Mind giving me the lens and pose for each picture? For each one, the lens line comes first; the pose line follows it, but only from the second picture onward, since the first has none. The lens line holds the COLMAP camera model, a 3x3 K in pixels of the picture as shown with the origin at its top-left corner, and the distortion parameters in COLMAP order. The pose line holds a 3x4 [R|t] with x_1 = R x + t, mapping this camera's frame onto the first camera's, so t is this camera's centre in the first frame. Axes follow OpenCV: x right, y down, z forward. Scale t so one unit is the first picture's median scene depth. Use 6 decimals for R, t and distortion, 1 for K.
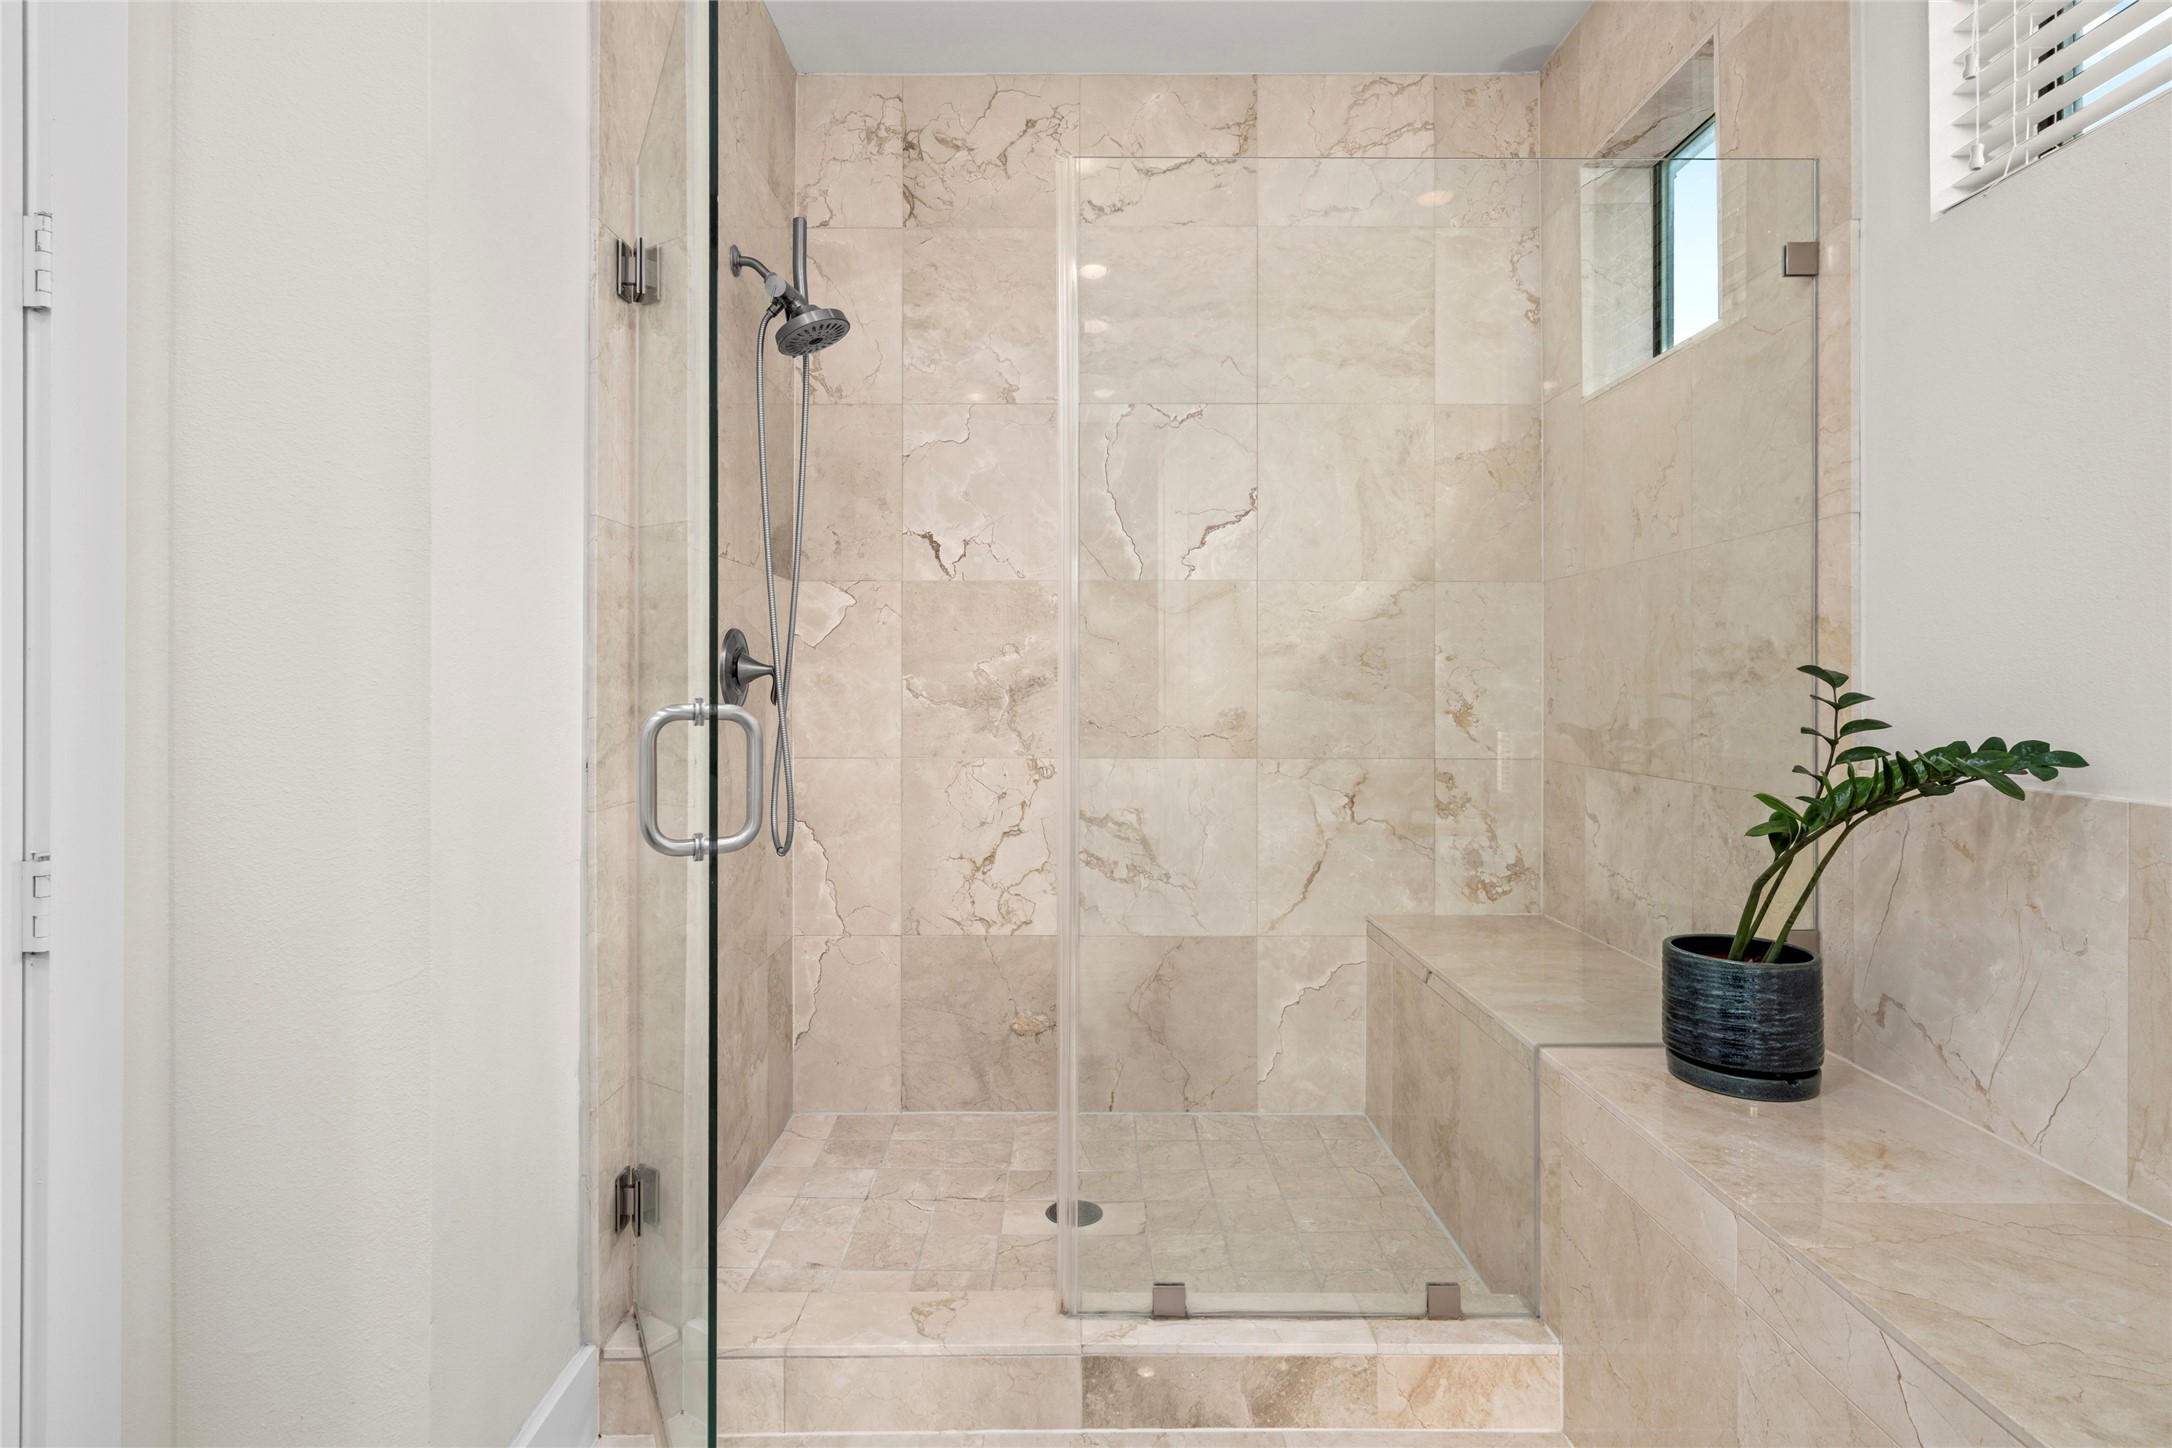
lens RADIAL K [[1114.5, 0, 1075.3], [0, 1114.5, 689.4], [0, 0, 1]] dist [-0.000237, 0.000003]
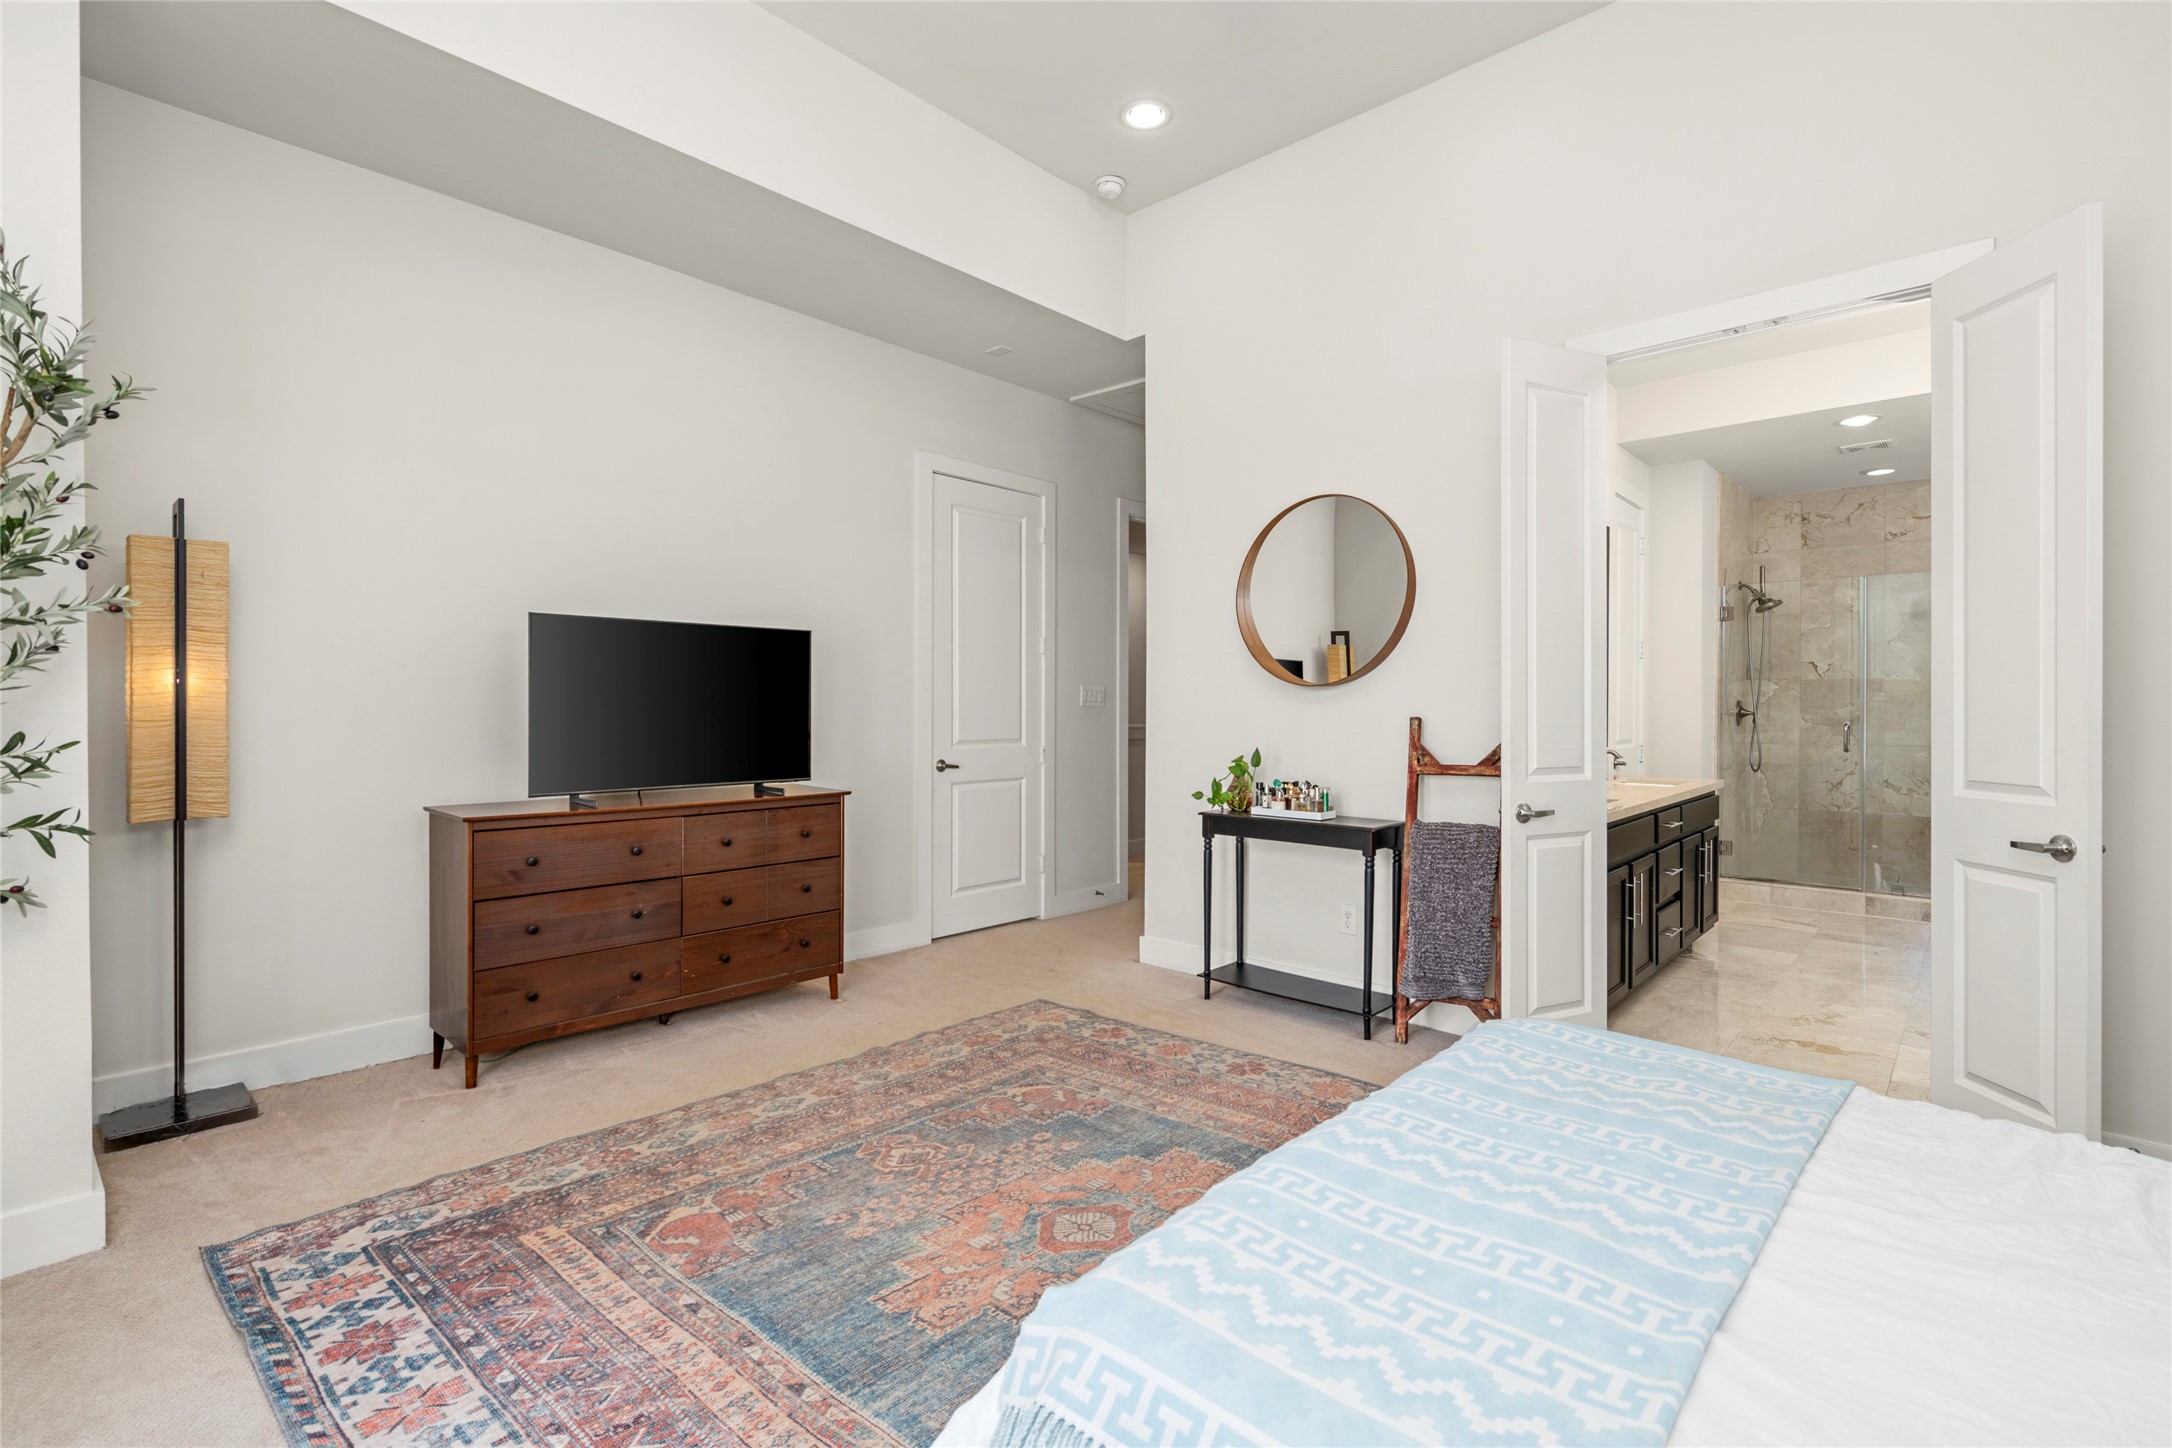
lens RADIAL K [[999.3, 0, 1073.3], [0, 999.3, 702.1], [0, 0, 1]] dist [0.000065, 0.000252]
pose [[0.733803, 0.003928, -0.679351, 0.203136], [-0.009964, 0.999938, -0.004980, -0.012128], [0.679289, 0.010423, 0.733797, -2.020469]]
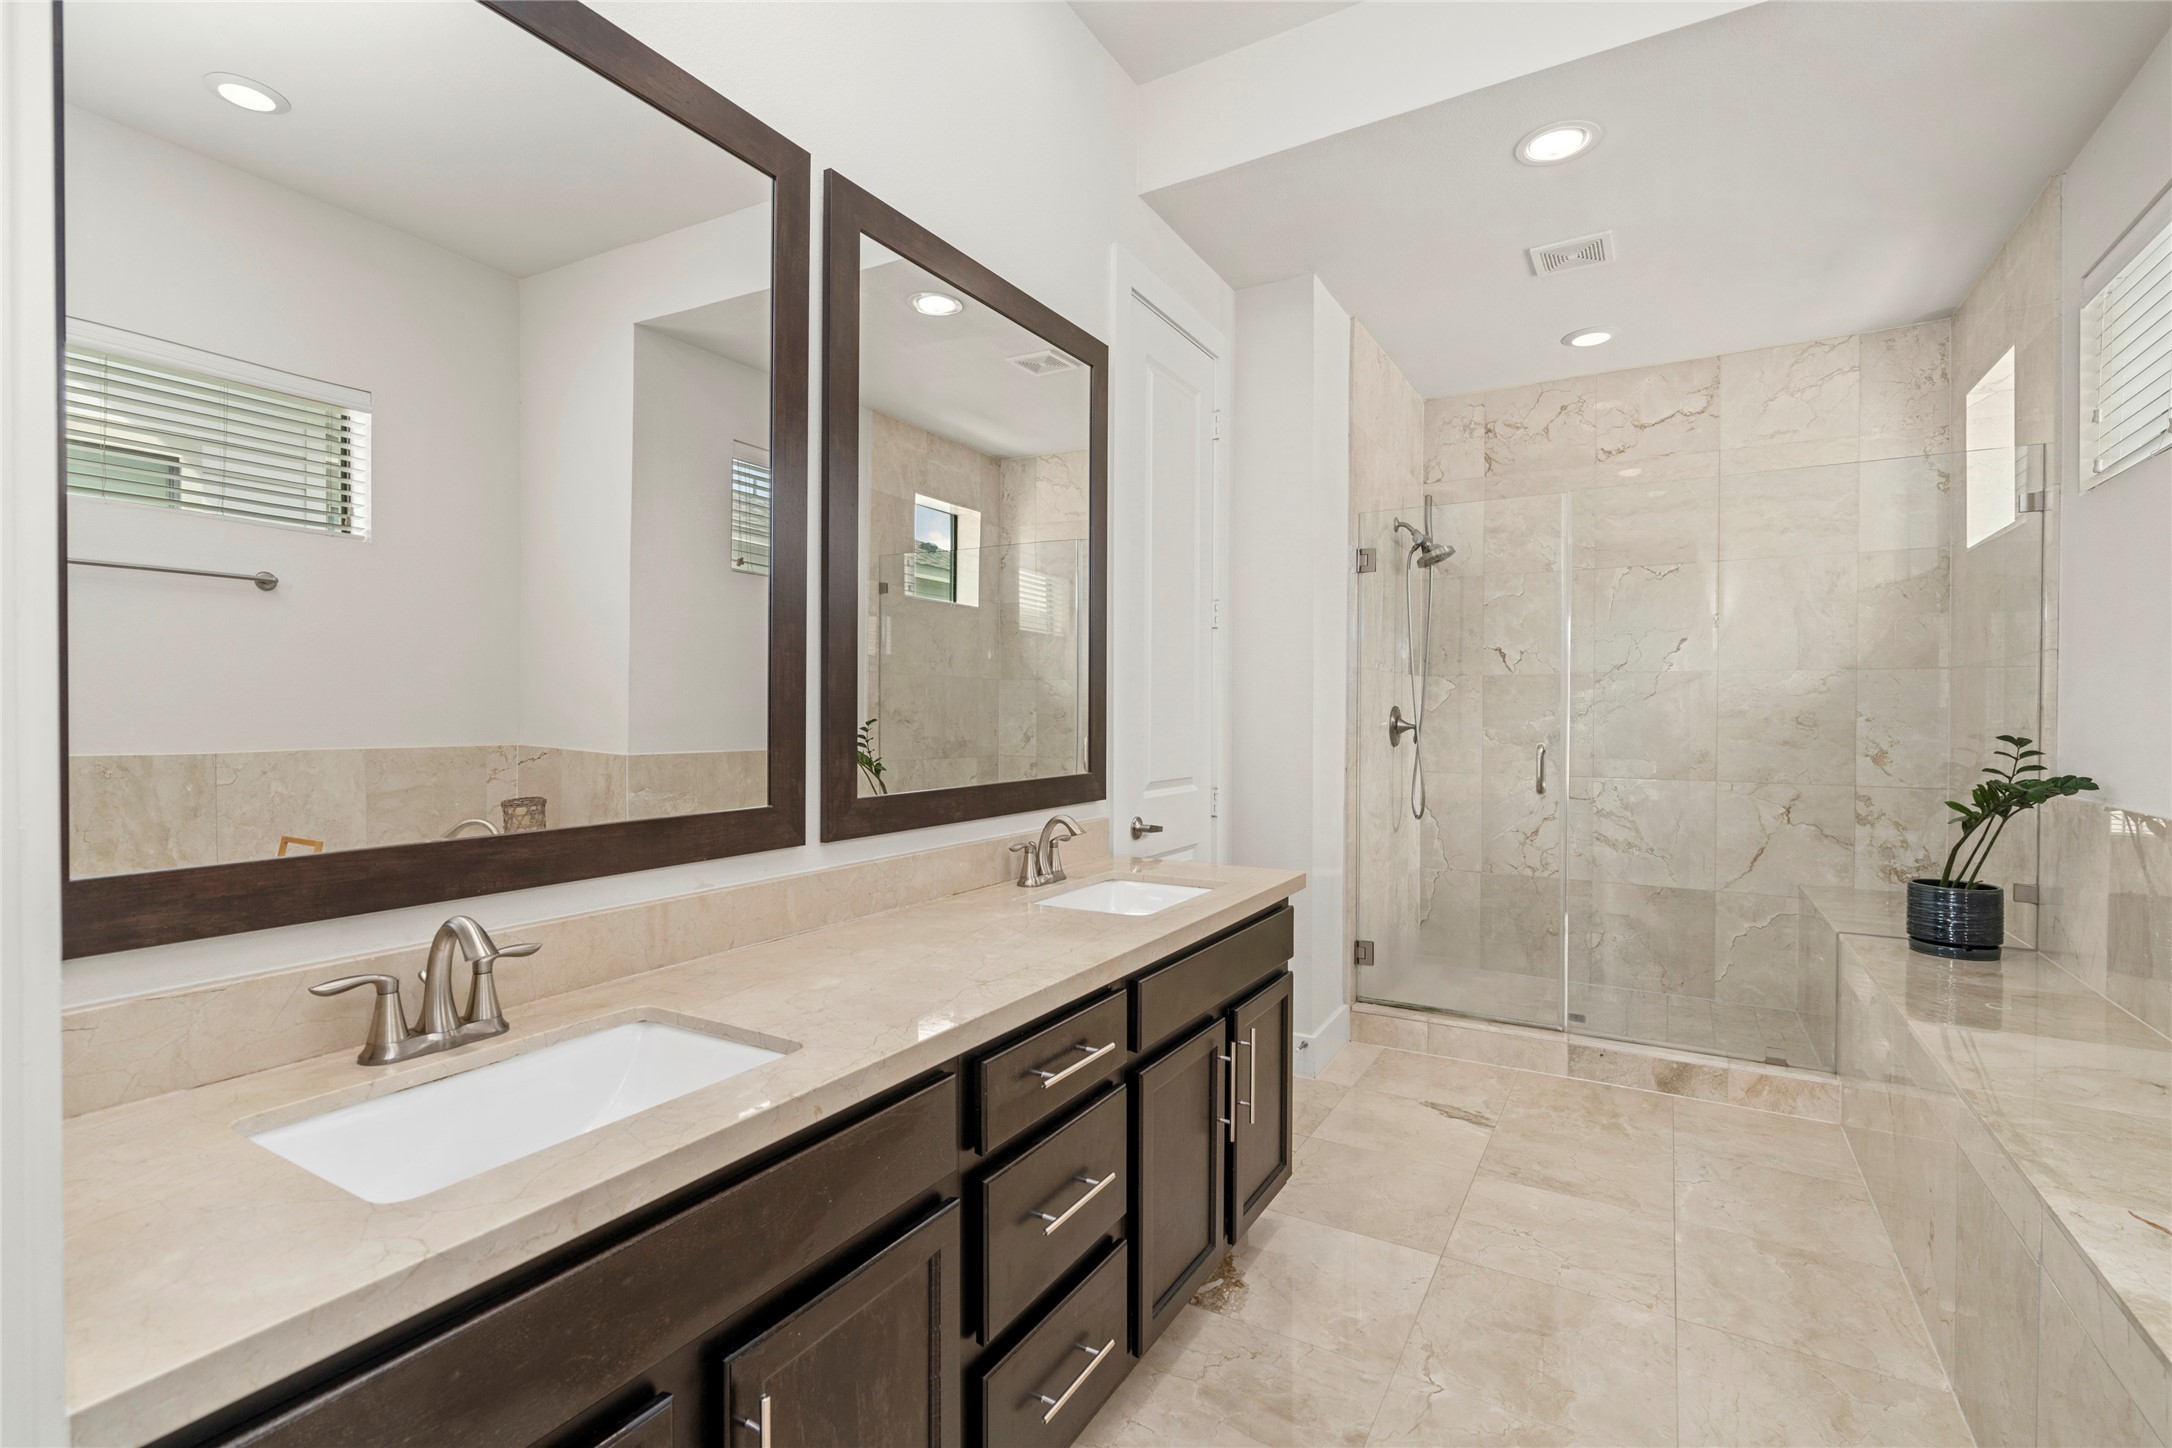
lens RADIAL K [[989.6, 0, 1082.7], [0, 989.6, 717.2], [0, 0, 1]] dist [-0.000623, 0.000864]
pose [[0.859292, 0.004919, -0.511461, 0.106820], [-0.006289, 0.999980, -0.000949, -0.023793], [0.511446, 0.004032, 0.859306, -0.702815]]
